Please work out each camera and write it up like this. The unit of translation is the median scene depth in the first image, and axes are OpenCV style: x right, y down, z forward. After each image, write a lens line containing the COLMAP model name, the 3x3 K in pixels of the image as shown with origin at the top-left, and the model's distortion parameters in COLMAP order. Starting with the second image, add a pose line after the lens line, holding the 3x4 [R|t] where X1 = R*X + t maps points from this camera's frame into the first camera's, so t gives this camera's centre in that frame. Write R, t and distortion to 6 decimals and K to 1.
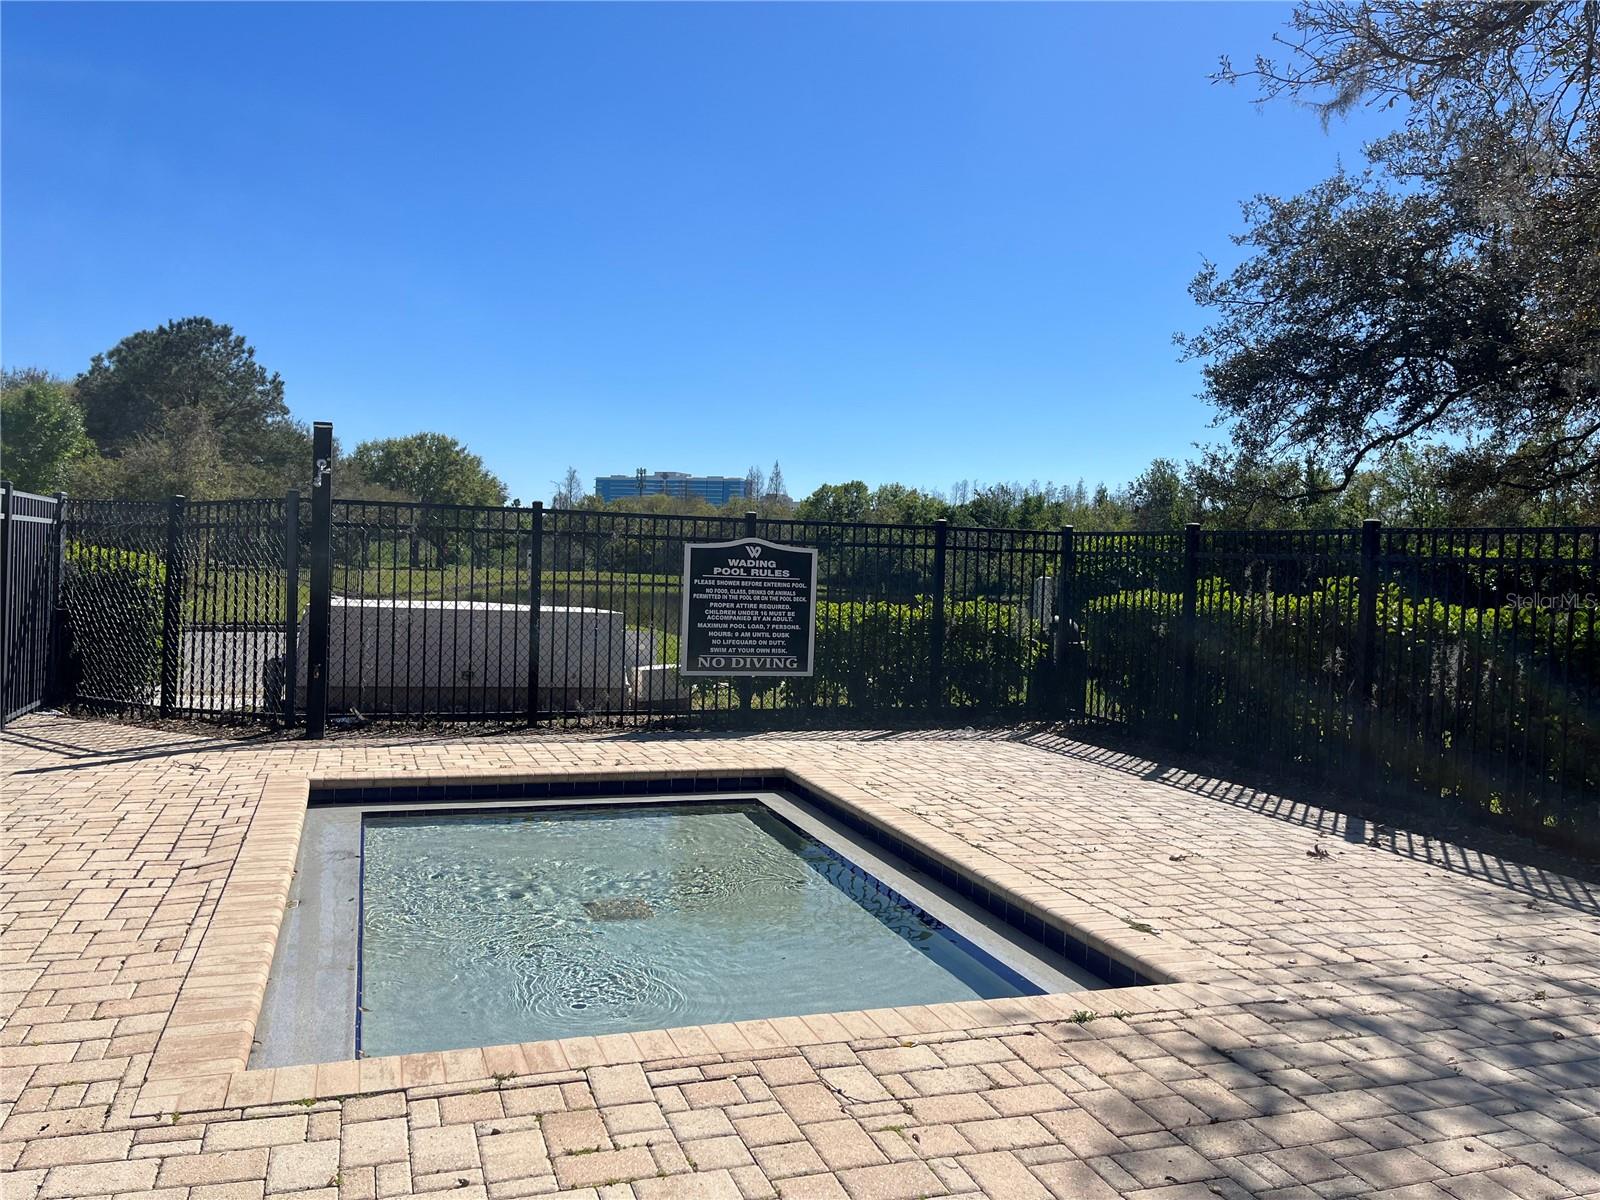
lens RADIAL K [[1202.5, 0, 761.4], [0, 1202.5, 601.2], [0, 0, 1]] dist [0.087996, -0.091660]
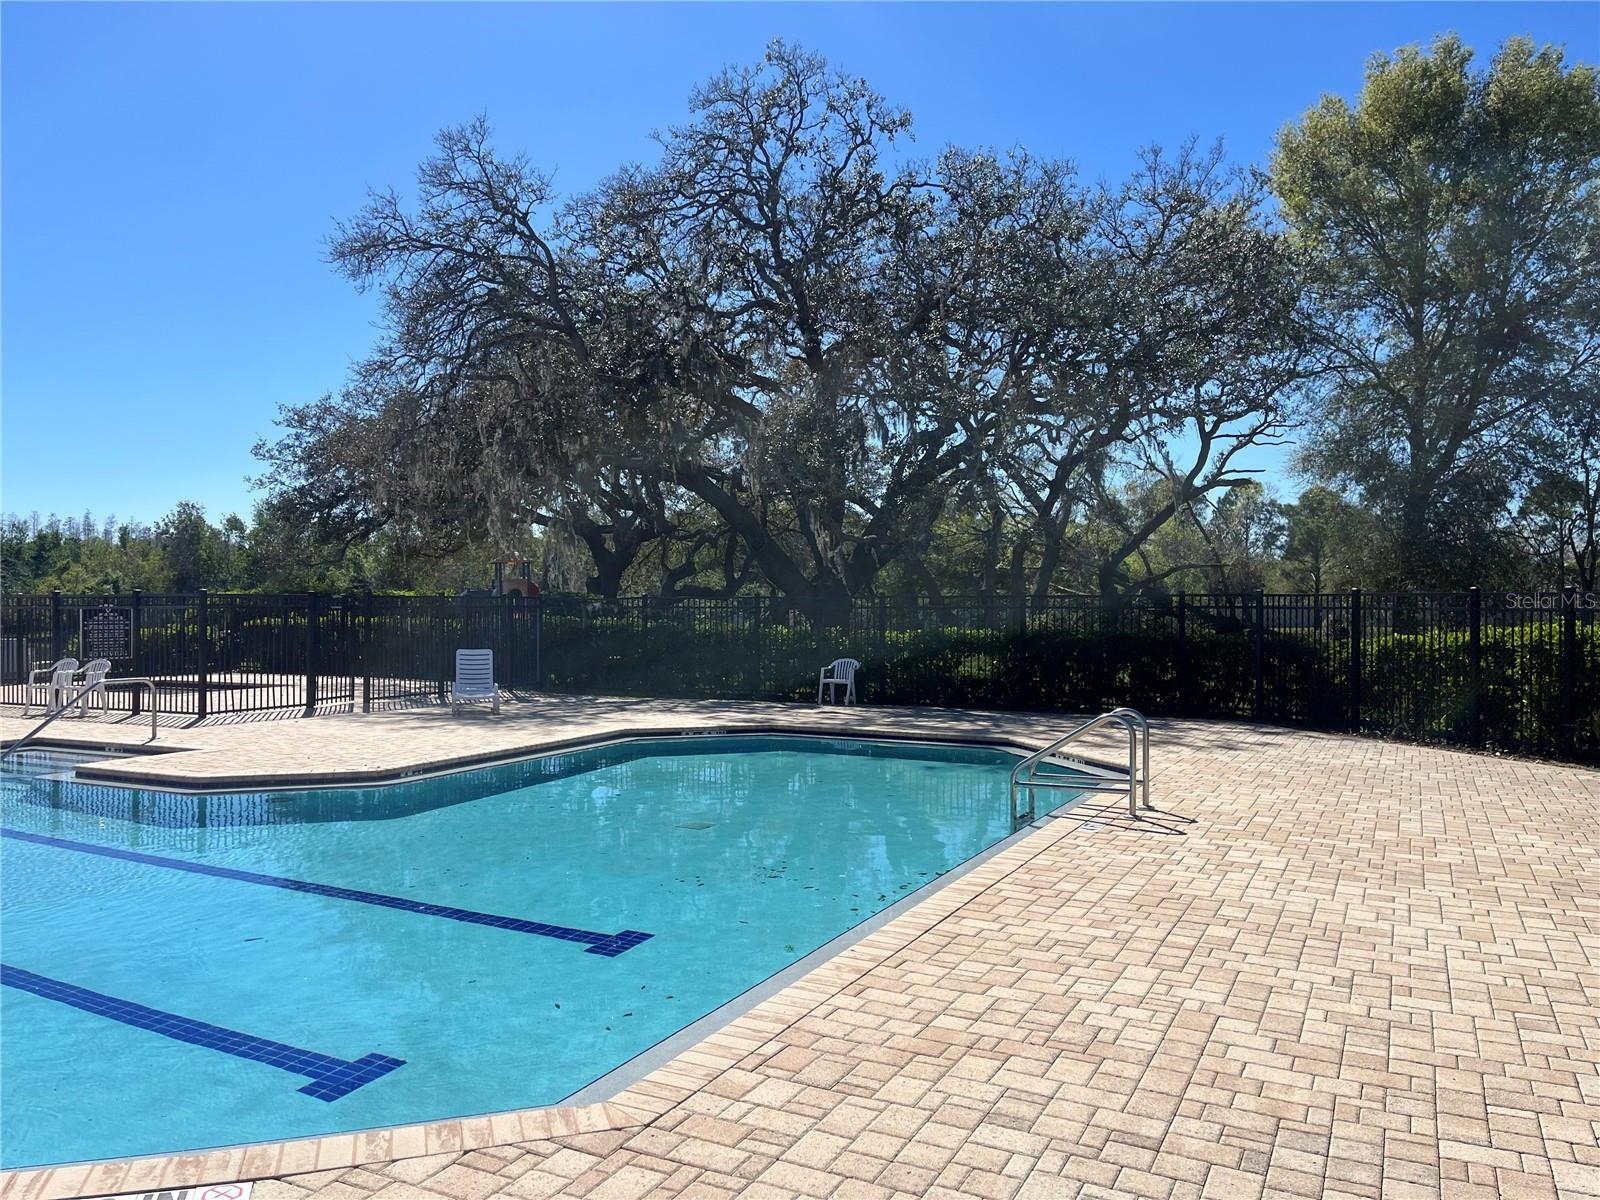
lens RADIAL K [[1210.9, 0, 781.5], [0, 1210.9, 598.5], [0, 0, 1]] dist [0.078005, -0.093806]
pose [[0.708343, -0.036233, 0.704938, -0.055587], [0.053028, 0.998591, -0.001957, 0.000997], [-0.703874, 0.038768, 0.709267, -0.121666]]
